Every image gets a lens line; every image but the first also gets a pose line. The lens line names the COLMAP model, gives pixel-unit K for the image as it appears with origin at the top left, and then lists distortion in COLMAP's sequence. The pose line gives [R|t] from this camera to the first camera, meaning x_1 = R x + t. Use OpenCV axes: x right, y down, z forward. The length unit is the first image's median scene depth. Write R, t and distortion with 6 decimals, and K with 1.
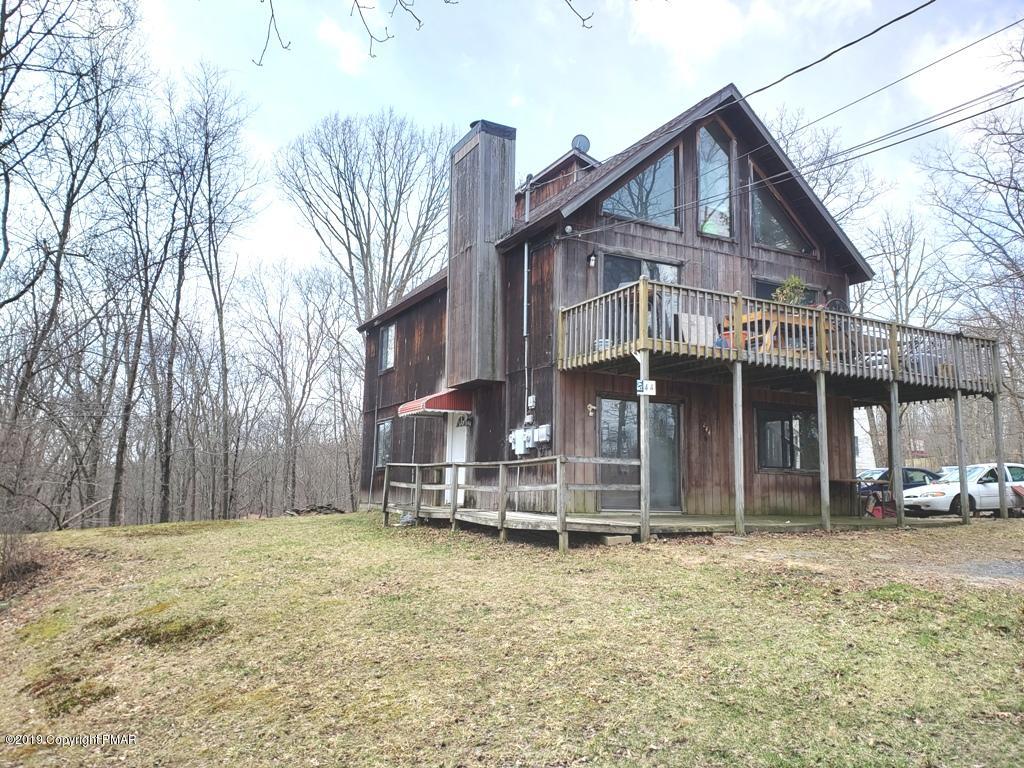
lens RADIAL K [[780.0, 0, 512.0], [0, 780.0, 384.0], [0, 0, 1]] dist [-0.005505, 0.001309]
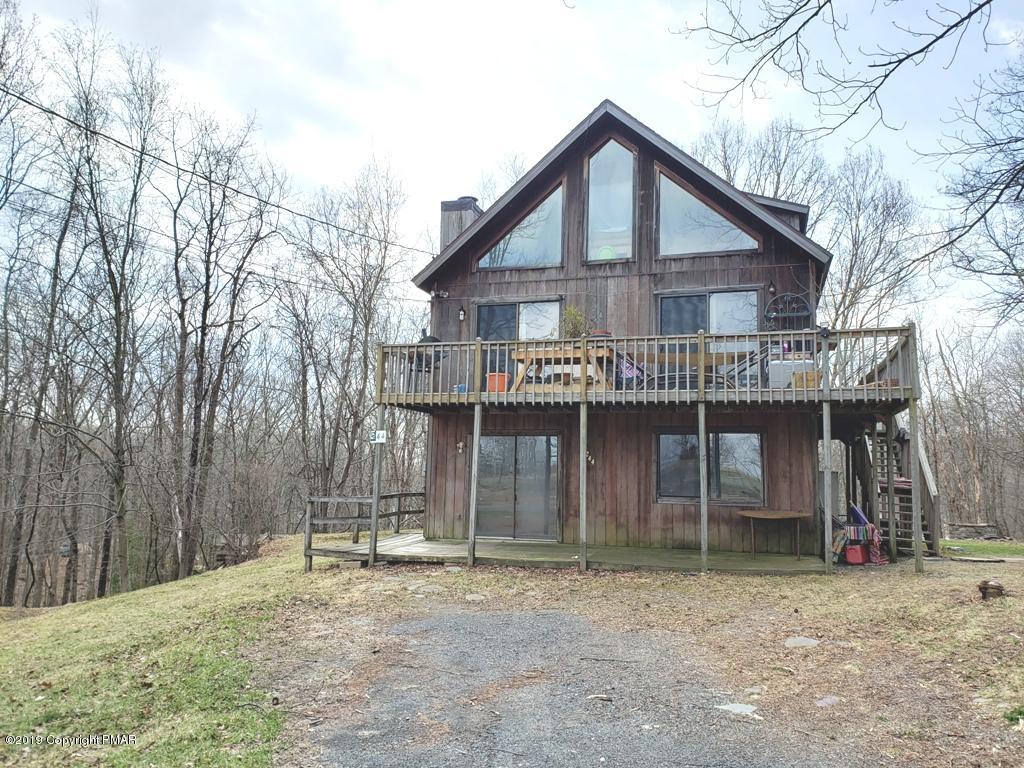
lens RADIAL K [[772.7, 0, 512.0], [0, 772.7, 384.0], [0, 0, 1]] dist [0.093080, 0.000532]
pose [[0.735541, -0.088597, -0.671662, 0.849815], [0.090351, 0.995384, -0.032354, -0.014251], [0.671428, -0.036887, 0.740151, 0.197822]]
